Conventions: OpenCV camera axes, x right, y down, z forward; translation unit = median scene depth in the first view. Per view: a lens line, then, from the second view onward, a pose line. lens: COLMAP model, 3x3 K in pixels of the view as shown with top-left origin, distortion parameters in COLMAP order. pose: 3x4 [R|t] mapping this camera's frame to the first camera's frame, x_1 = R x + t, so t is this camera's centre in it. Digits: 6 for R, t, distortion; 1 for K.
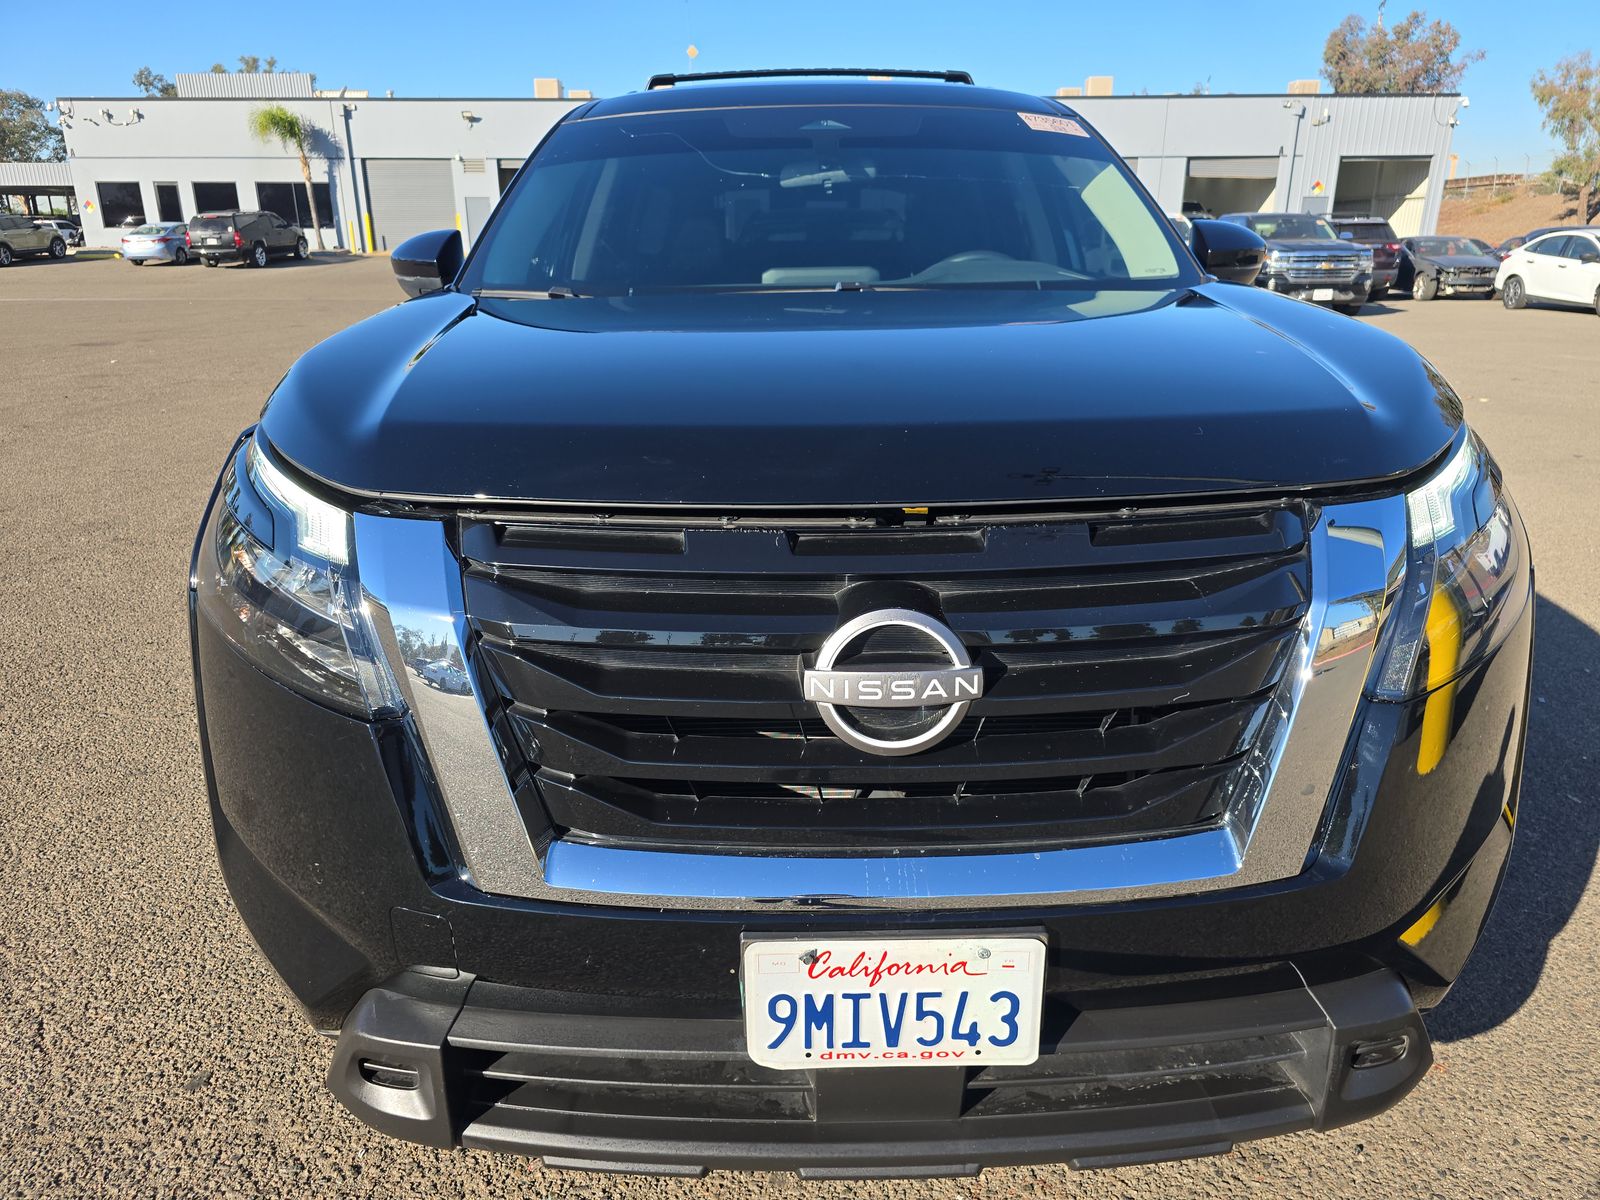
lens RADIAL K [[1092.4, 0, 807.6], [0, 1092.4, 598.4], [0, 0, 1]] dist [0.054513, -0.045534]
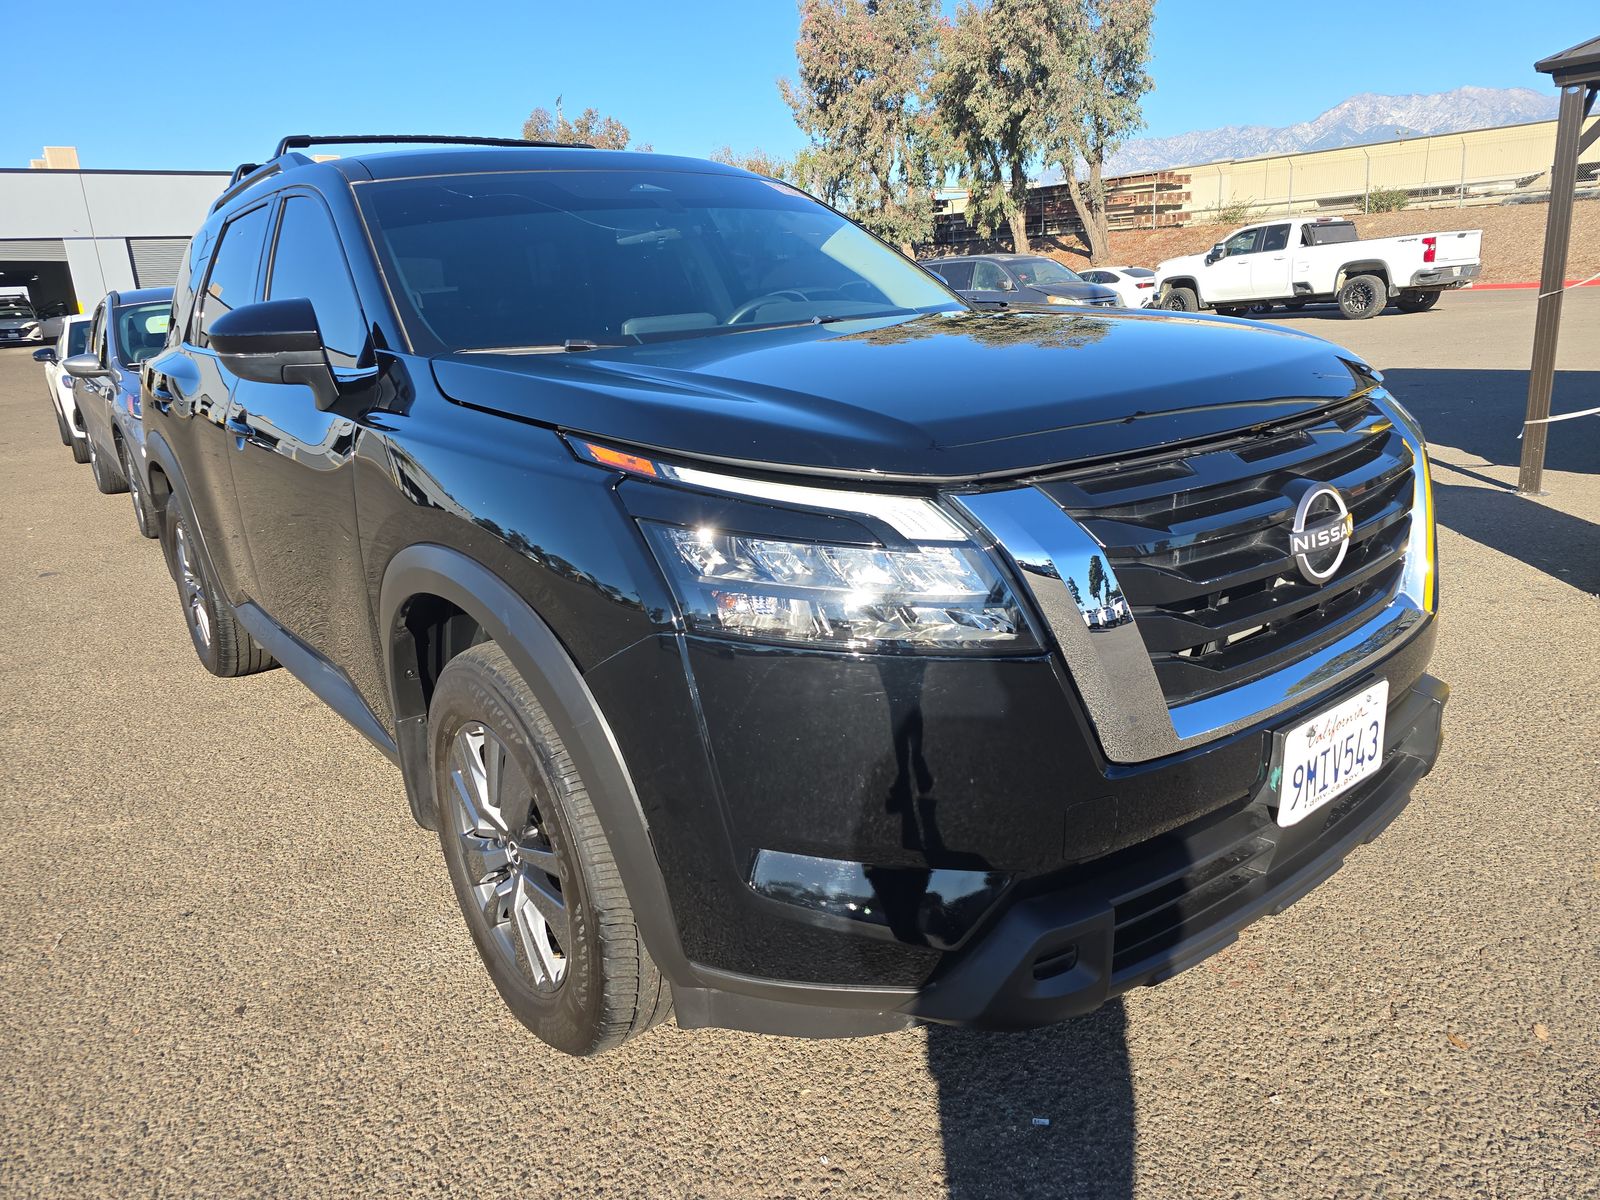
lens RADIAL K [[1092.4, 0, 807.6], [0, 1092.4, 598.4], [0, 0, 1]] dist [0.054513, -0.045534]
pose [[0.798505, -0.201437, 0.567285, -0.552830], [0.236001, 0.971668, 0.012836, -0.008982], [-0.553799, 0.123630, 0.823421, 0.058011]]
